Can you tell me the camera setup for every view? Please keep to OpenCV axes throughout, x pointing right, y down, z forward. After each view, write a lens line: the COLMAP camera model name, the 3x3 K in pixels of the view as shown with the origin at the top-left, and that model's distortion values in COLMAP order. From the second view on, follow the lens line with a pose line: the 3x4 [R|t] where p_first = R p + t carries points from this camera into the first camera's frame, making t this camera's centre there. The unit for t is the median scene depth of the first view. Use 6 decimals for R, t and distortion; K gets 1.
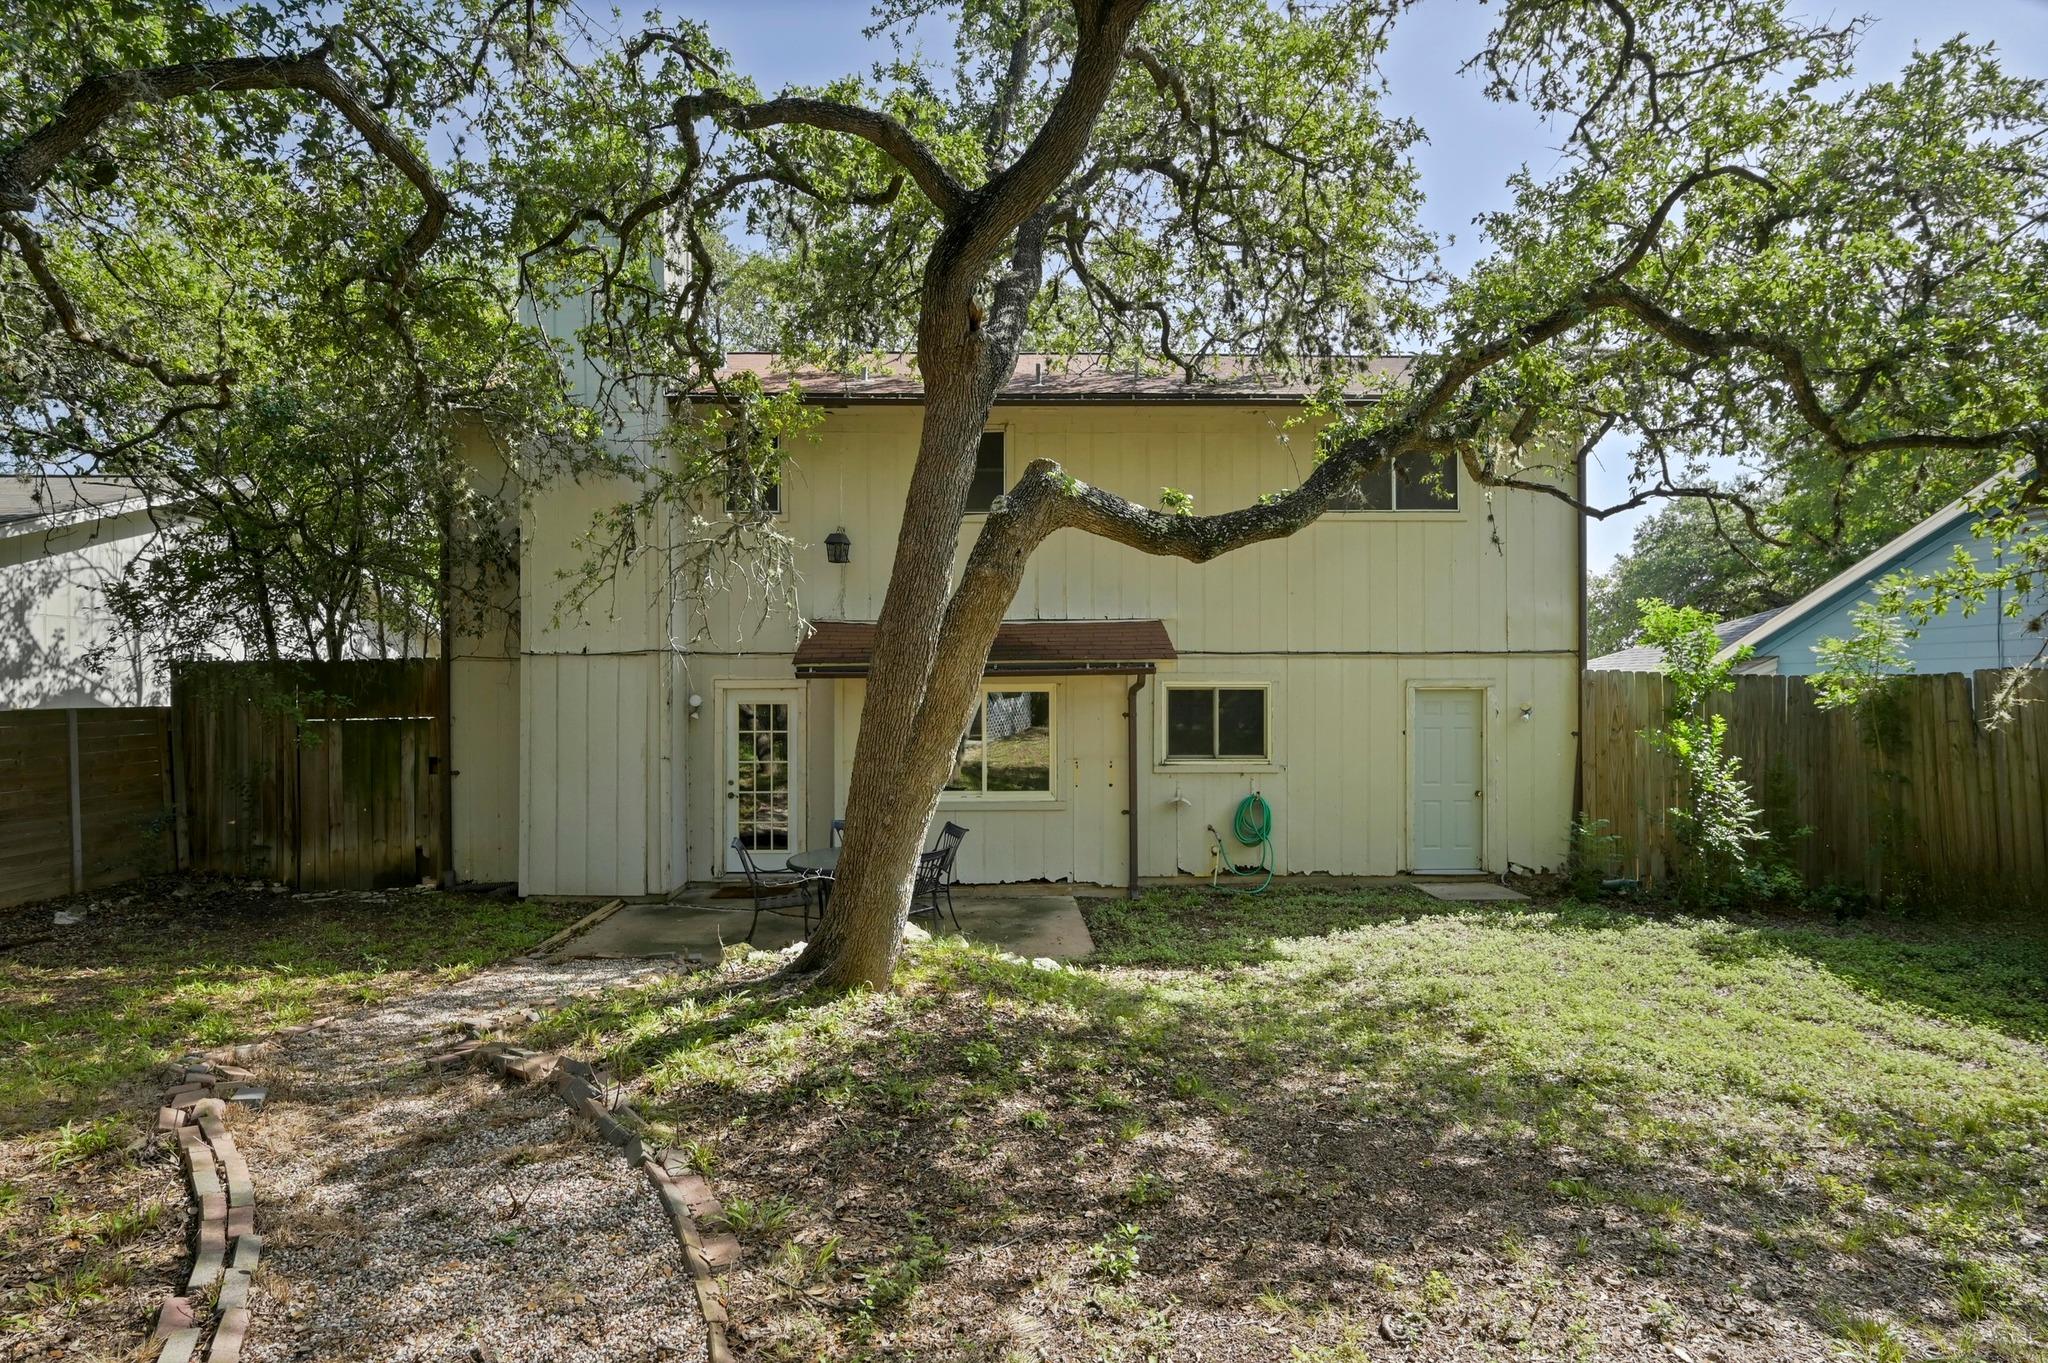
lens RADIAL K [[1006.1, 0, 1030.2], [0, 1006.1, 696.8], [0, 0, 1]] dist [0.020944, 0.000197]
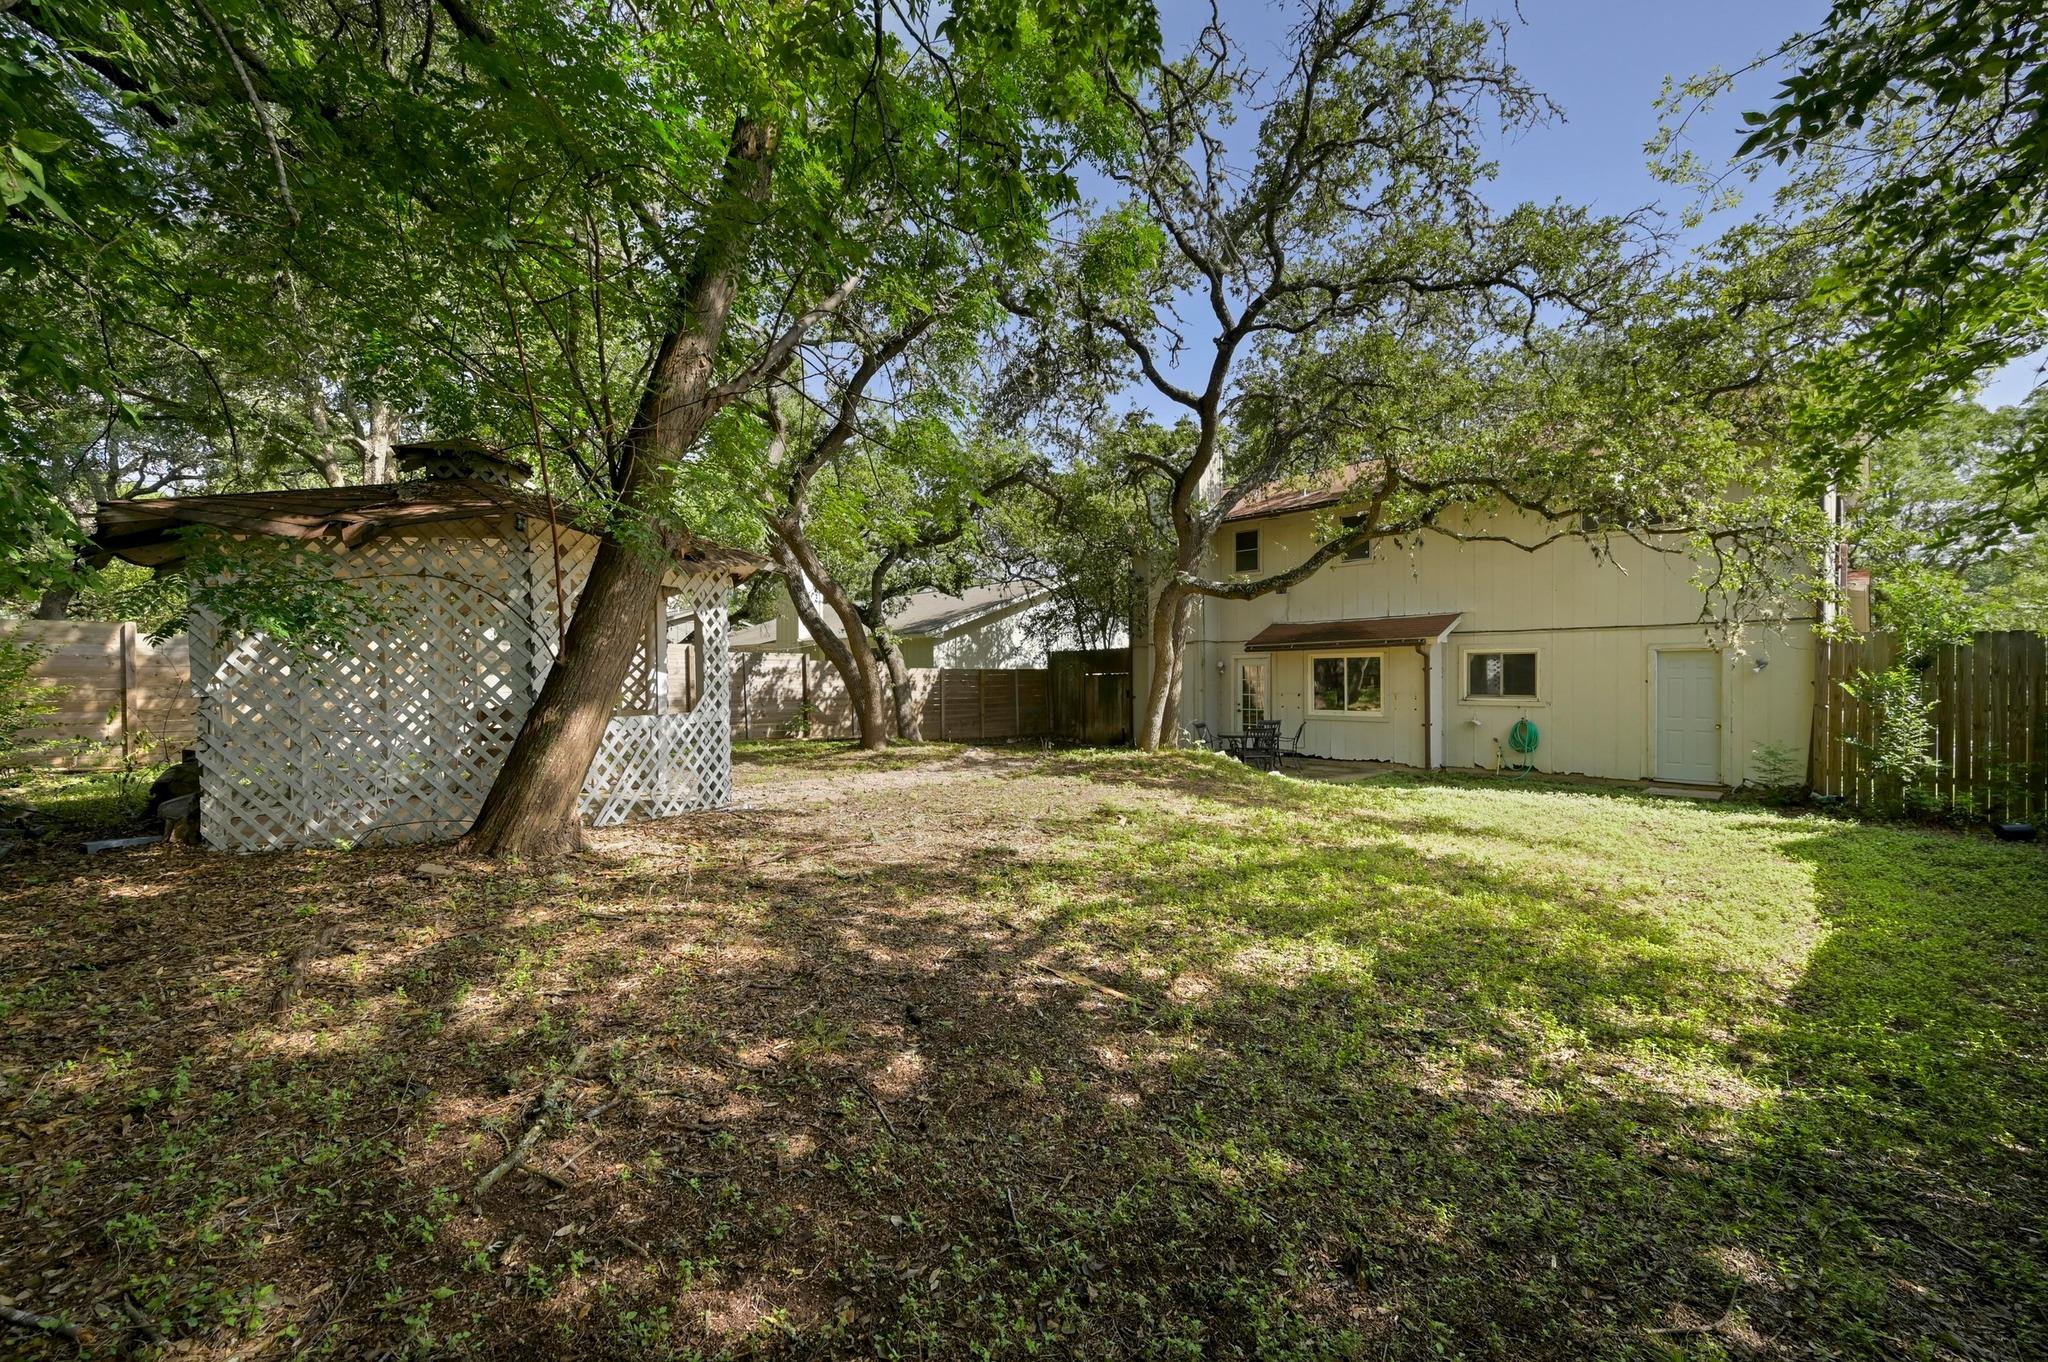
lens RADIAL K [[830.3, 0, 1022.0], [0, 830.3, 680.2], [0, 0, 1]] dist [-0.000045, -0.000073]
pose [[0.681230, 0.001634, -0.732067, 0.639750], [0.010586, 0.999871, 0.012082, 0.010349], [0.731993, -0.015981, 0.681125, -0.463727]]
